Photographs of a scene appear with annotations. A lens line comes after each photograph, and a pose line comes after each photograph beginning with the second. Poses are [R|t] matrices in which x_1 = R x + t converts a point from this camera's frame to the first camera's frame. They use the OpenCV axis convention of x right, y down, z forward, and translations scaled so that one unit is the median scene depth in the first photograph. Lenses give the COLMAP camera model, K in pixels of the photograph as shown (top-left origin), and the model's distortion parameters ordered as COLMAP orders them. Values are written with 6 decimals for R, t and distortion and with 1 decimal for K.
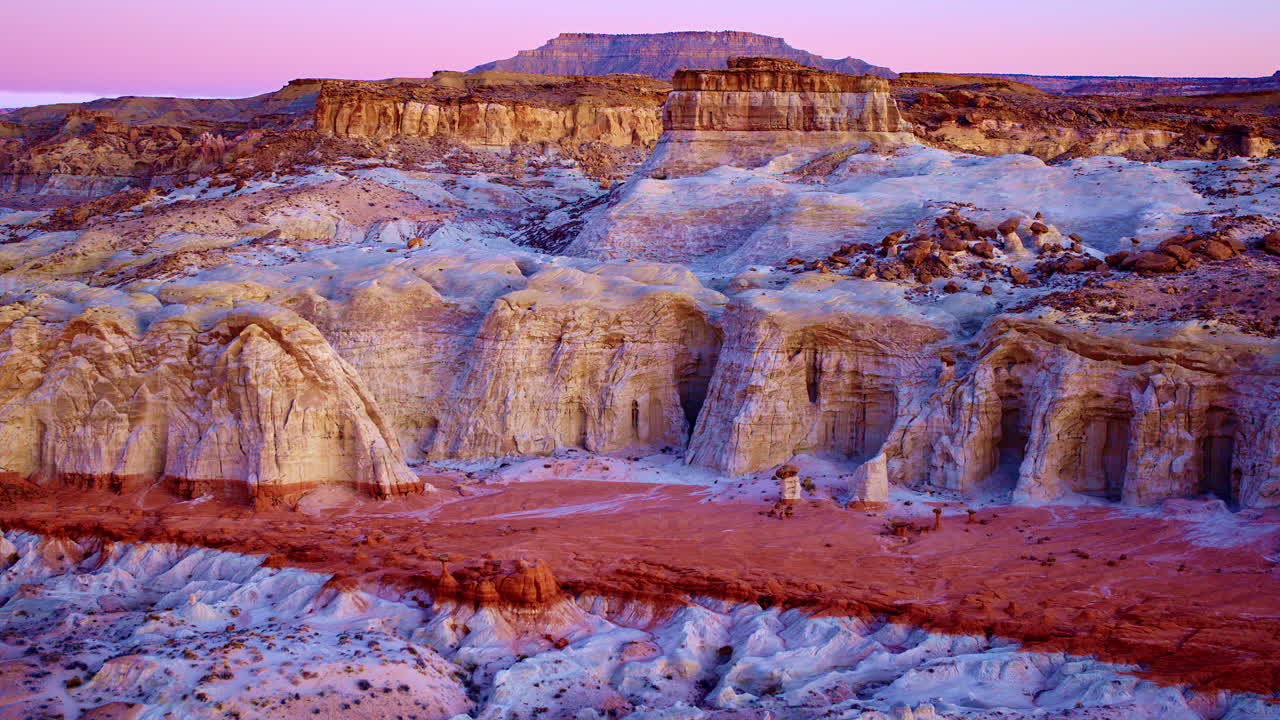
lens RADIAL K [[1988.3, 0, 651.0], [0, 1988.3, 357.1], [0, 0, 1]] dist [-0.049508, 0.000000]
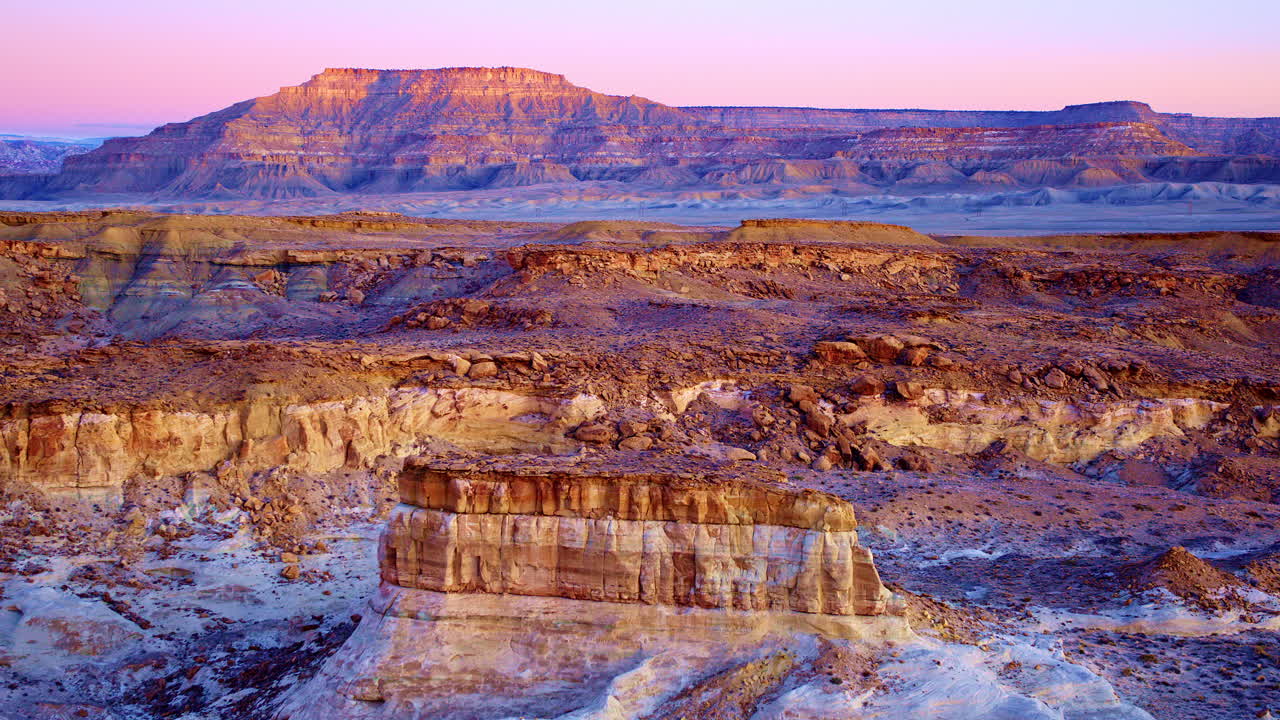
lens RADIAL K [[1988.3, 0, 643.6], [0, 1988.3, 357.8], [0, 0, 1]] dist [-0.049508, 0.000000]
pose [[0.994217, -0.008388, 0.107058, 0.023064], [0.009270, 0.999927, -0.007746, -0.203215], [-0.106985, 0.008694, 0.994223, 0.634631]]
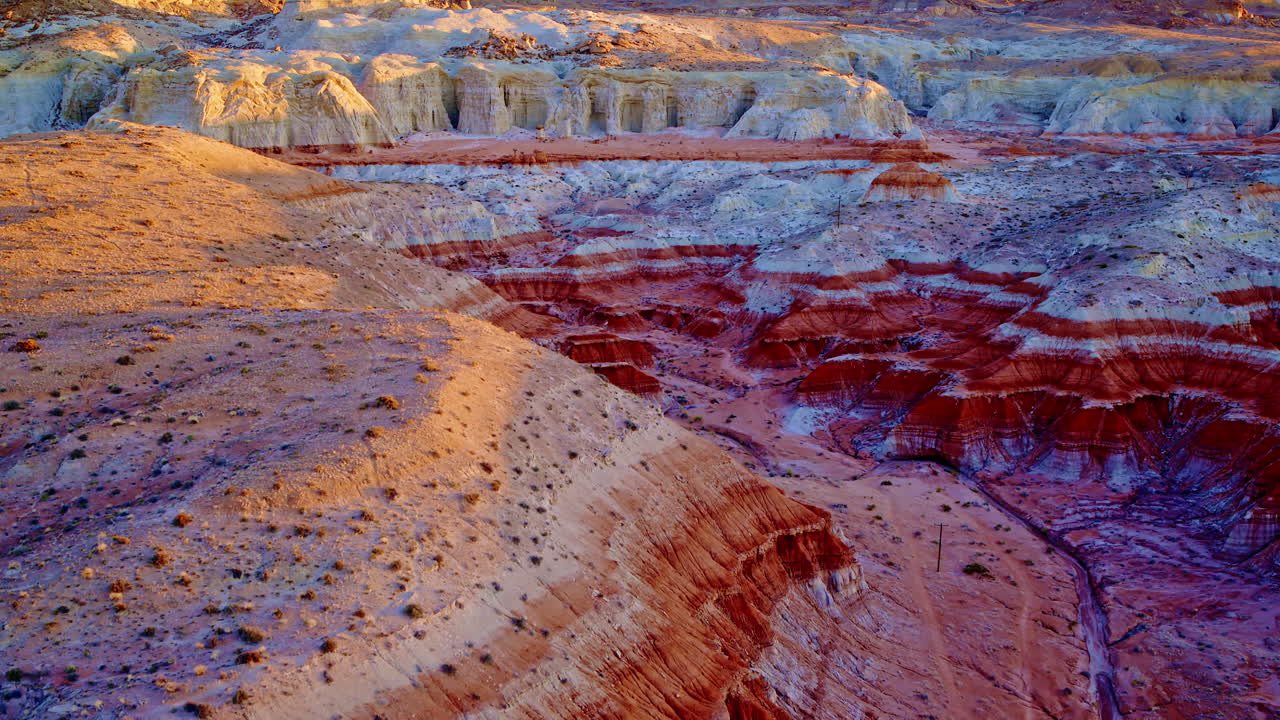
lens RADIAL K [[1359.0, 0, 643.6], [0, 1359.0, 361.2], [0, 0, 1]] dist [-0.052024, 0.000000]
pose [[0.787658, -0.147523, 0.598190, -0.729396], [0.056773, 0.984159, 0.167953, 0.052287], [-0.613491, -0.098328, 0.783556, -0.416715]]
